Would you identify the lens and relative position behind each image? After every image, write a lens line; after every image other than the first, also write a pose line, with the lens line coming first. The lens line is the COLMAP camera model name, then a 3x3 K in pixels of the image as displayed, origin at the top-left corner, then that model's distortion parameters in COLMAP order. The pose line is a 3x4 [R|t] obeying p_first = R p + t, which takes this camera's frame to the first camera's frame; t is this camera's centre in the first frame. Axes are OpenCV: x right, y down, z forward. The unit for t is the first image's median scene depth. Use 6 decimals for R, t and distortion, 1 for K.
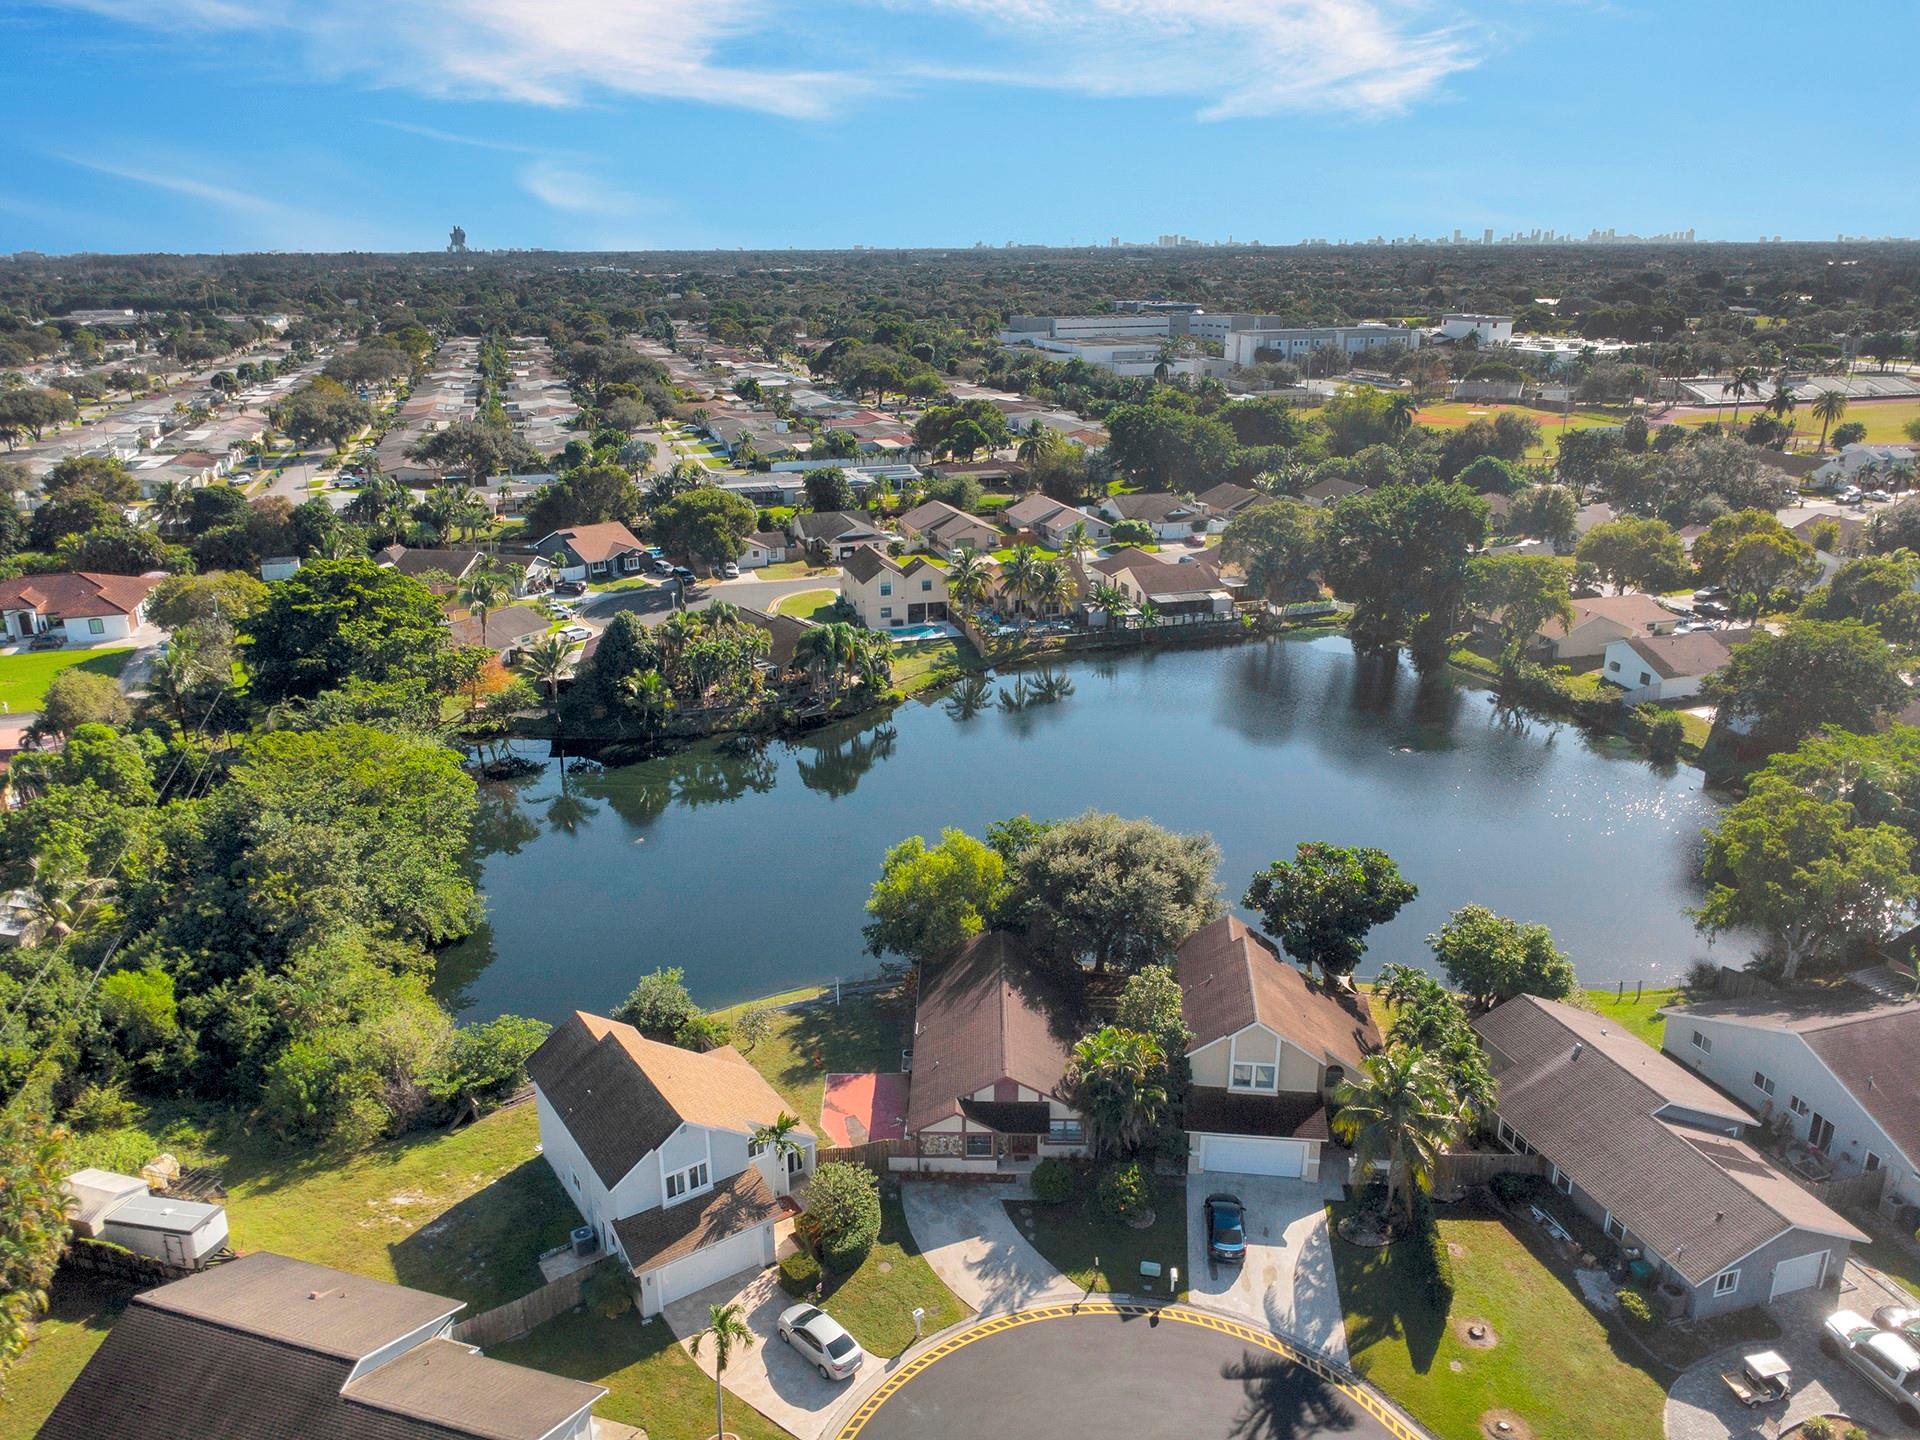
lens RADIAL K [[1332.6, 0, 960.0], [0, 1332.6, 720.0], [0, 0, 1]] dist [0.006049, 0.002476]
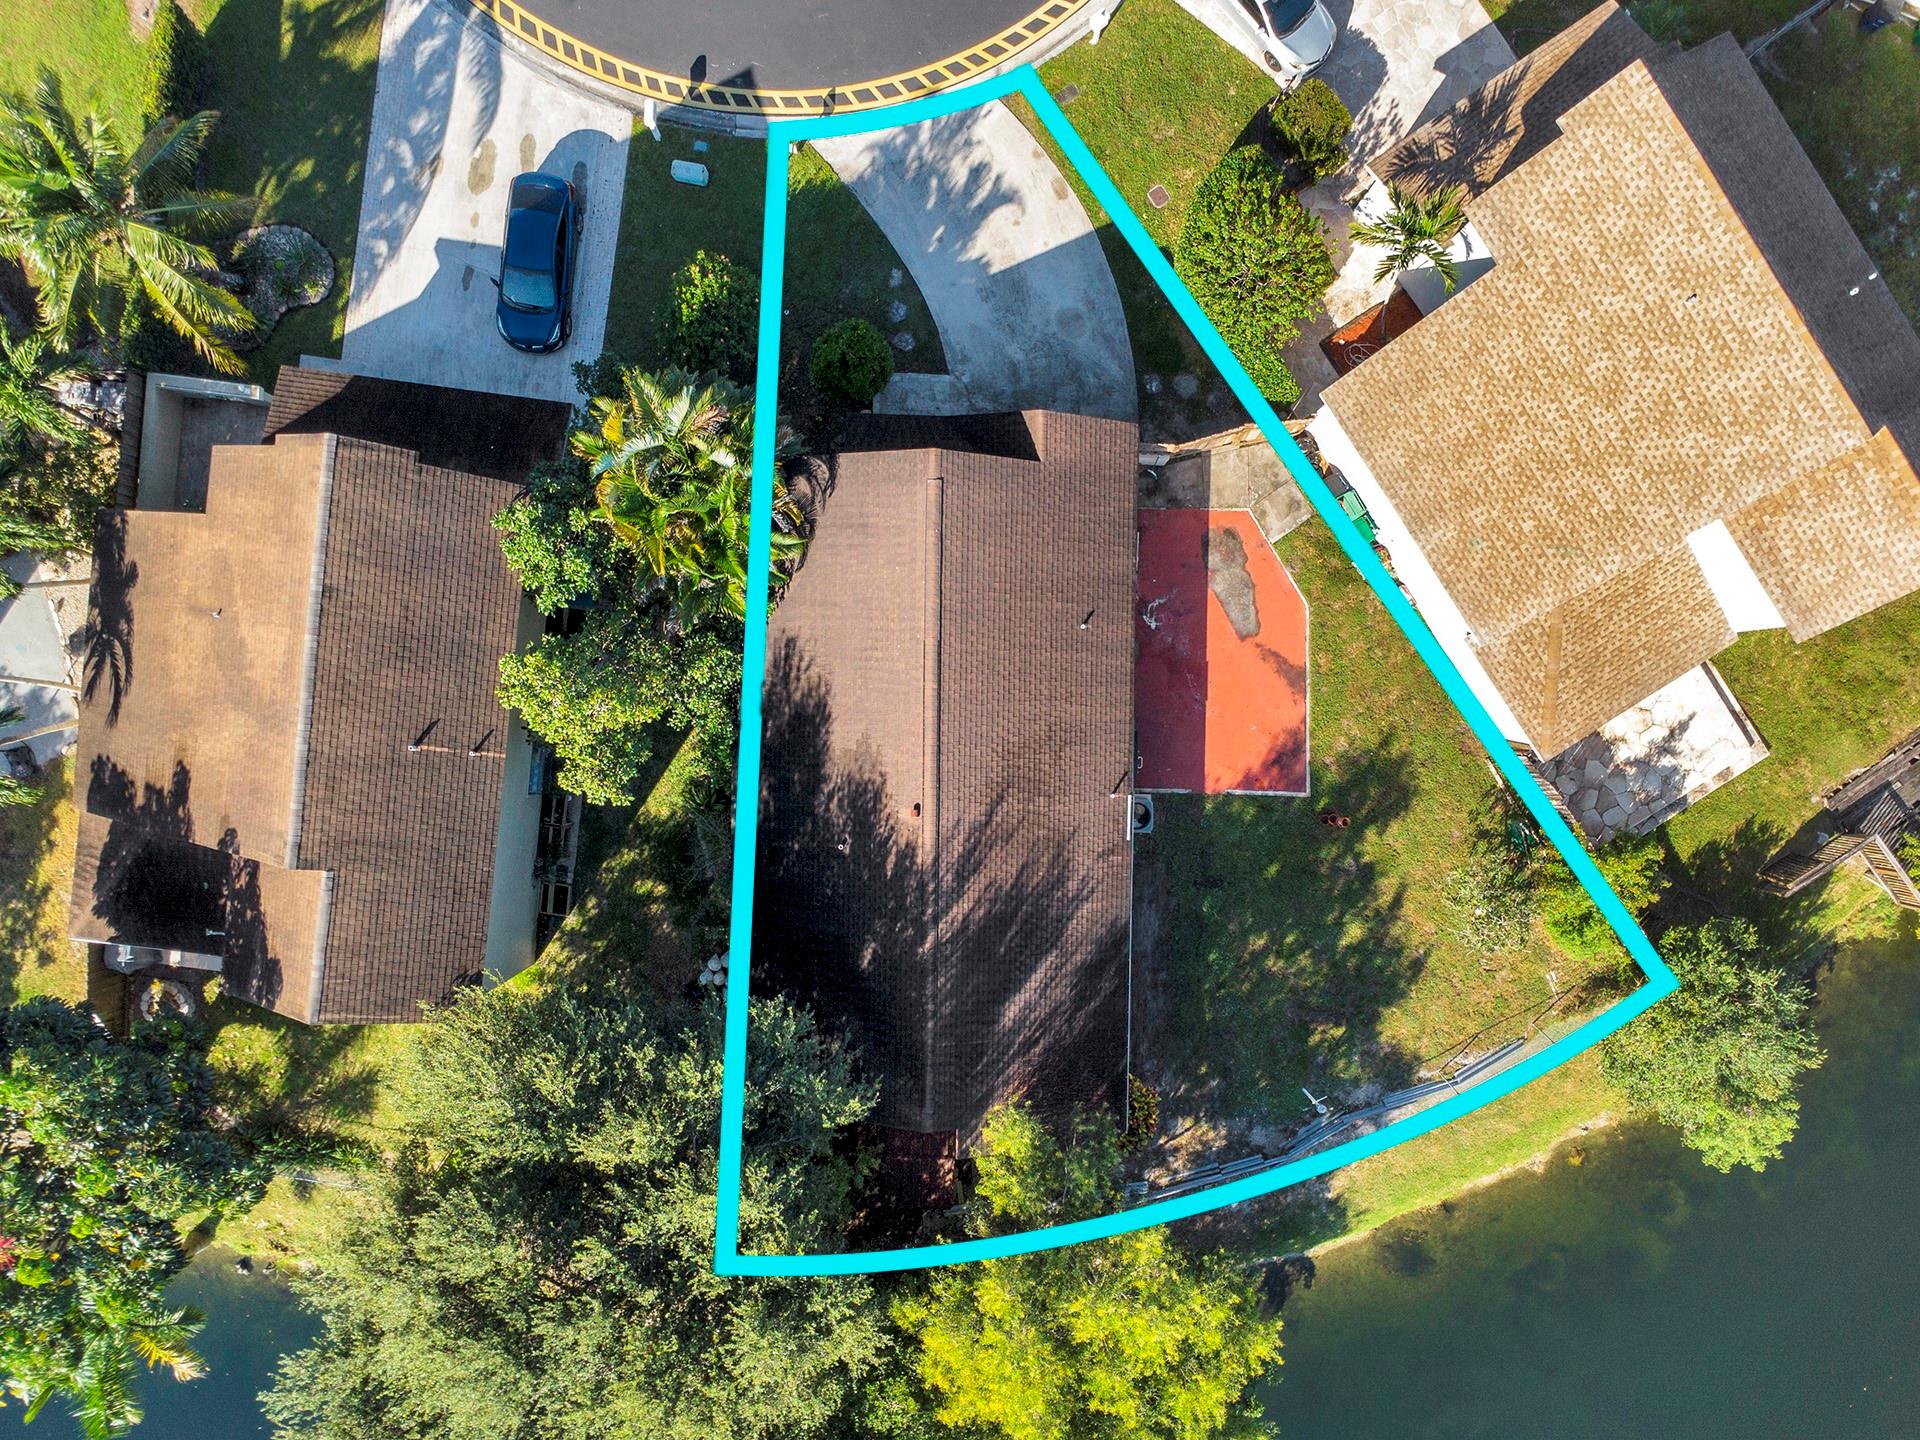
lens RADIAL K [[1332.6, 0, 960.0], [0, 1332.6, 720.0], [0, 0, 1]] dist [0.006049, 0.002476]
pose [[-0.999990, 0.004240, -0.001048, 0.029434], [-0.002572, -0.377618, 0.925958, -0.196990], [0.003530, 0.925952, 0.377626, 0.986983]]
